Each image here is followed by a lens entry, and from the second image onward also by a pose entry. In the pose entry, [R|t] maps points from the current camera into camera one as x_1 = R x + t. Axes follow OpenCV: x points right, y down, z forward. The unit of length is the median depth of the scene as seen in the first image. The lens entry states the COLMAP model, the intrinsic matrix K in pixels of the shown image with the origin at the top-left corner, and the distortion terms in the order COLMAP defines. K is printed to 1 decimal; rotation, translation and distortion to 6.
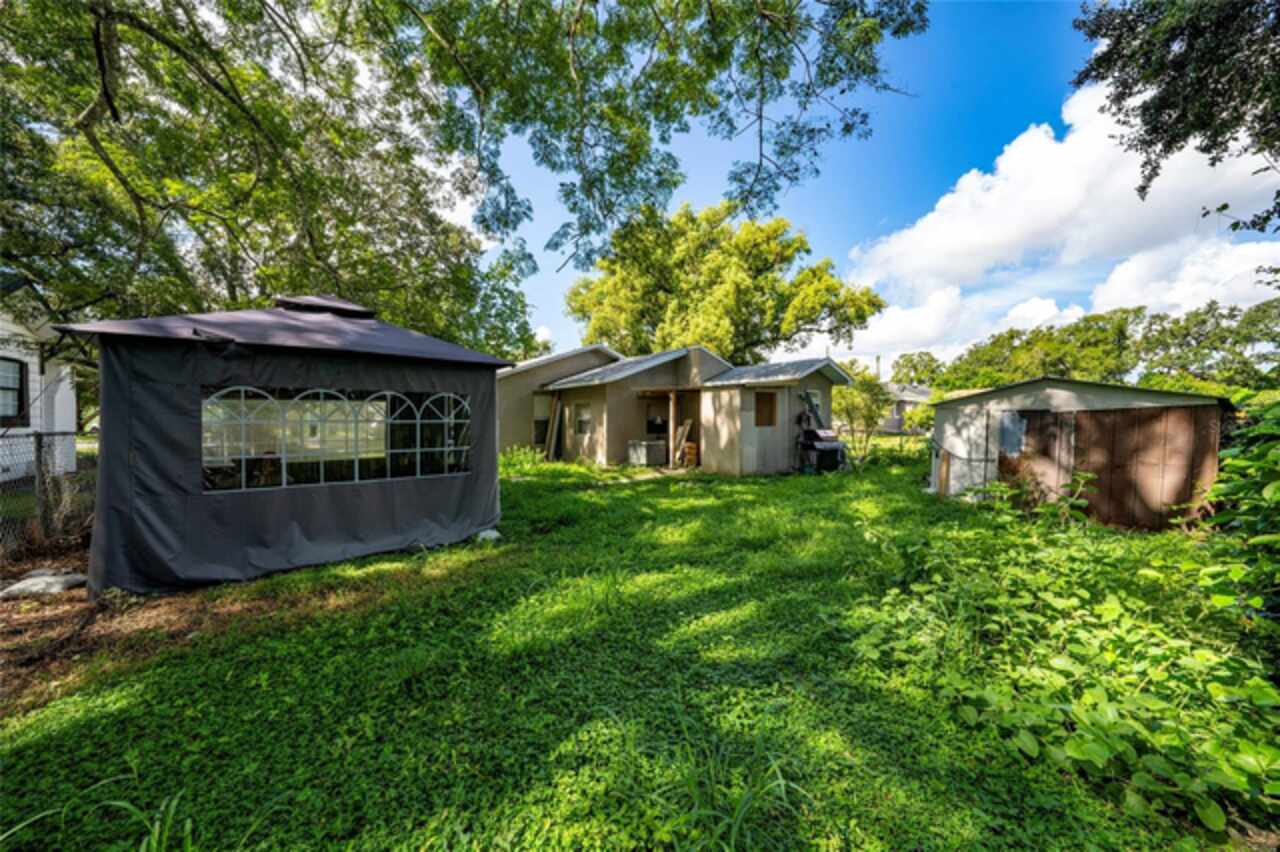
lens RADIAL K [[444.9, 0, 642.1], [0, 444.9, 426.4], [0, 0, 1]] dist [-0.000623, 0.000007]
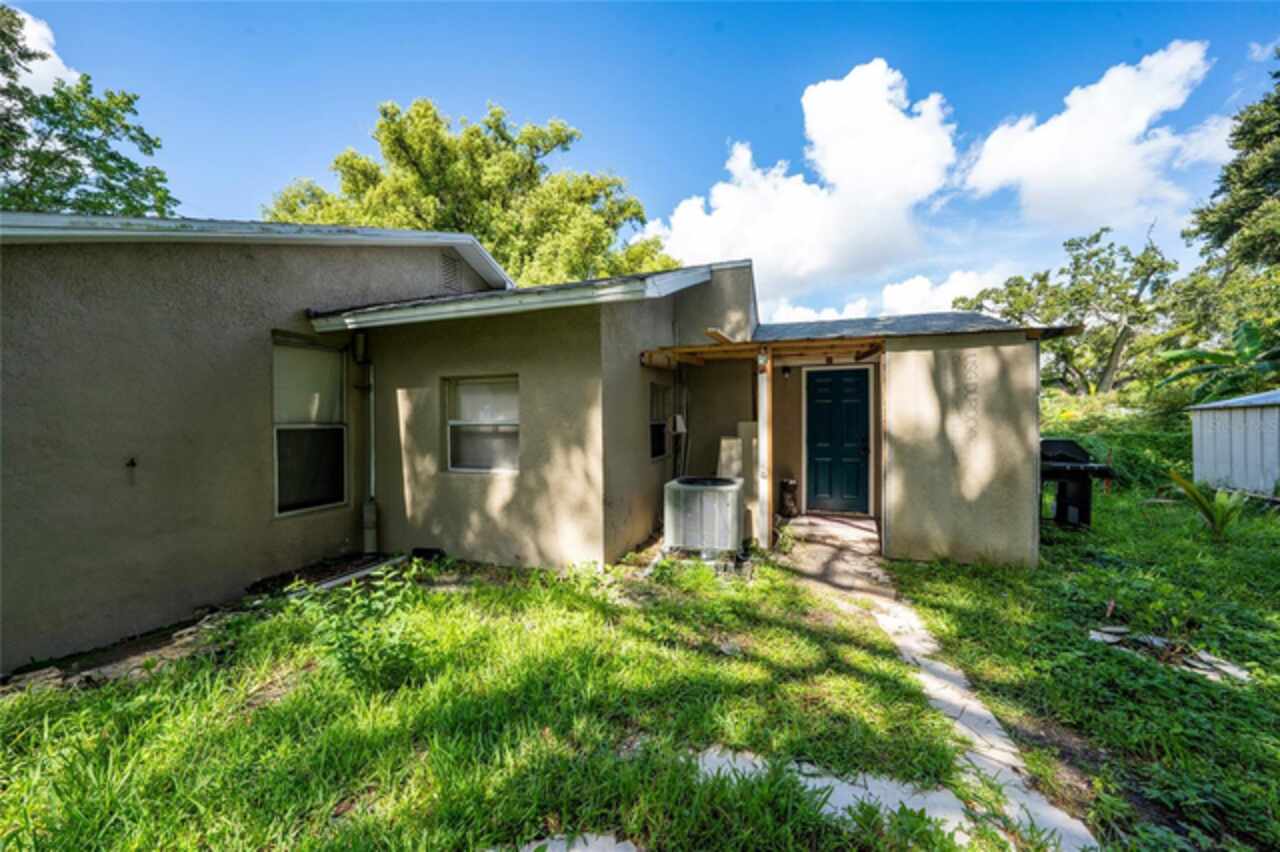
lens RADIAL K [[444.9, 0, 636.1], [0, 444.9, 424.0], [0, 0, 1]] dist [-0.000623, 0.000007]
pose [[0.839400, -0.008862, 0.543442, -0.199452], [0.013354, 0.999901, -0.004321, -0.012675], [-0.543350, 0.010884, 0.839436, 0.616301]]
